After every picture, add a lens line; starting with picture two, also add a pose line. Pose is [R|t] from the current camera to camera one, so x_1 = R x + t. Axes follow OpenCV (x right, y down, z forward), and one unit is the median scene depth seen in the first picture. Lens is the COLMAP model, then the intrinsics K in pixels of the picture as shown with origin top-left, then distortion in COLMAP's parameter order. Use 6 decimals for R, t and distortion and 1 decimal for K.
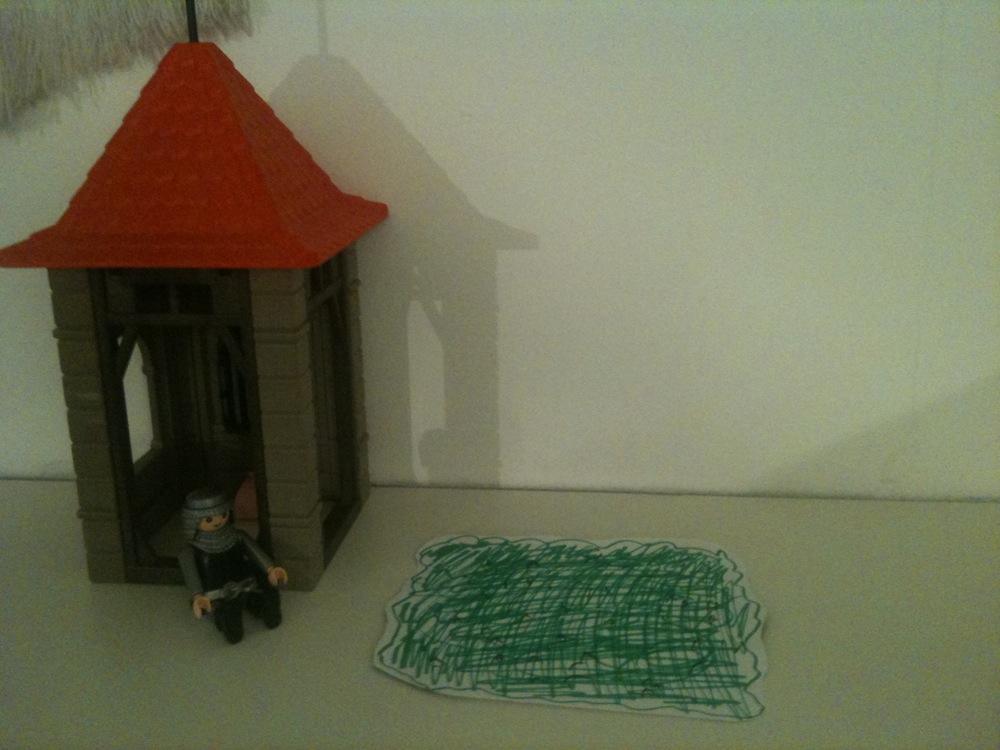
lens RADIAL K [[1095.2, 0, 499.4], [0, 1095.2, 376.7], [0, 0, 1]] dist [-0.035712, 0.000000]
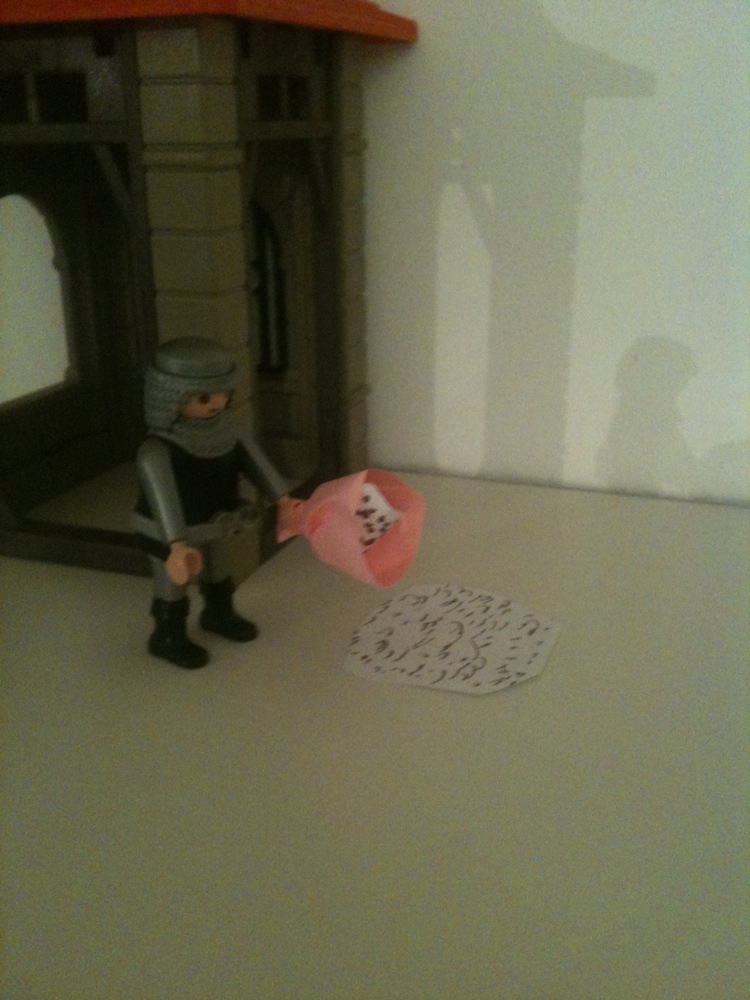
lens RADIAL K [[1095.2, 0, 397.8], [0, 1095.2, 489.2], [0, 0, 1]] dist [-0.035712, 0.000000]
pose [[0.972882, 0.088510, -0.213696, 0.052574], [-0.082381, 0.995898, 0.037435, 0.102801], [0.216132, -0.018815, 0.976183, 0.402349]]
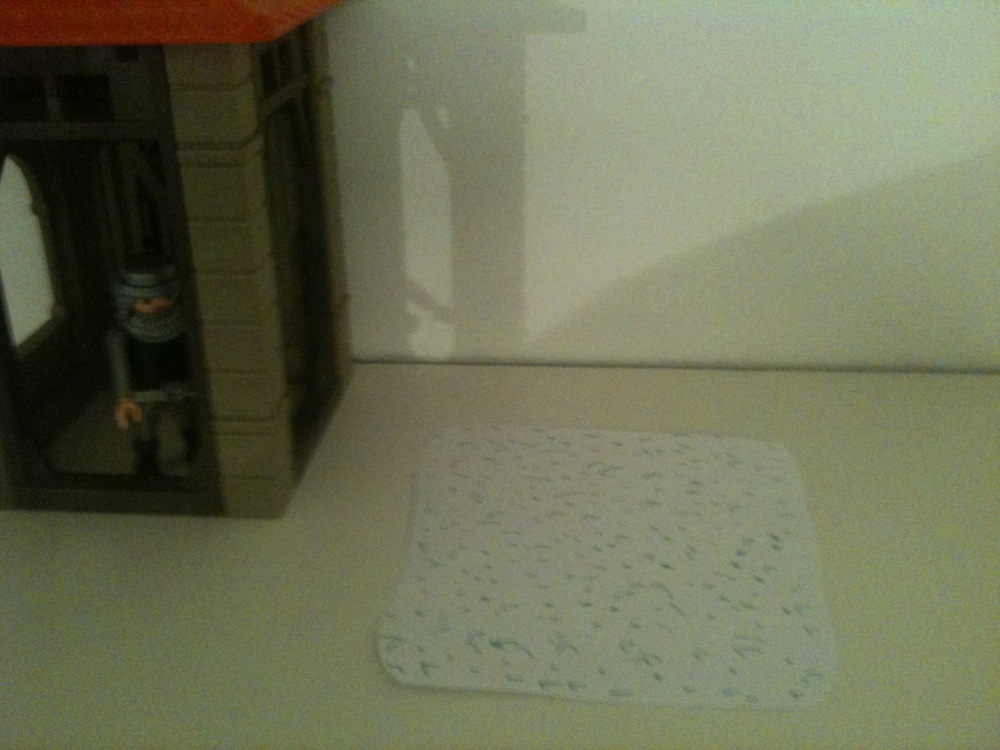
lens RADIAL K [[1095.2, 0, 493.2], [0, 1095.2, 377.1], [0, 0, 1]] dist [-0.035712, 0.000000]
pose [[0.999651, -0.010408, 0.024294, -0.046718], [0.006818, 0.989636, 0.143433, 0.002443], [-0.025535, -0.143218, 0.989362, 0.296339]]
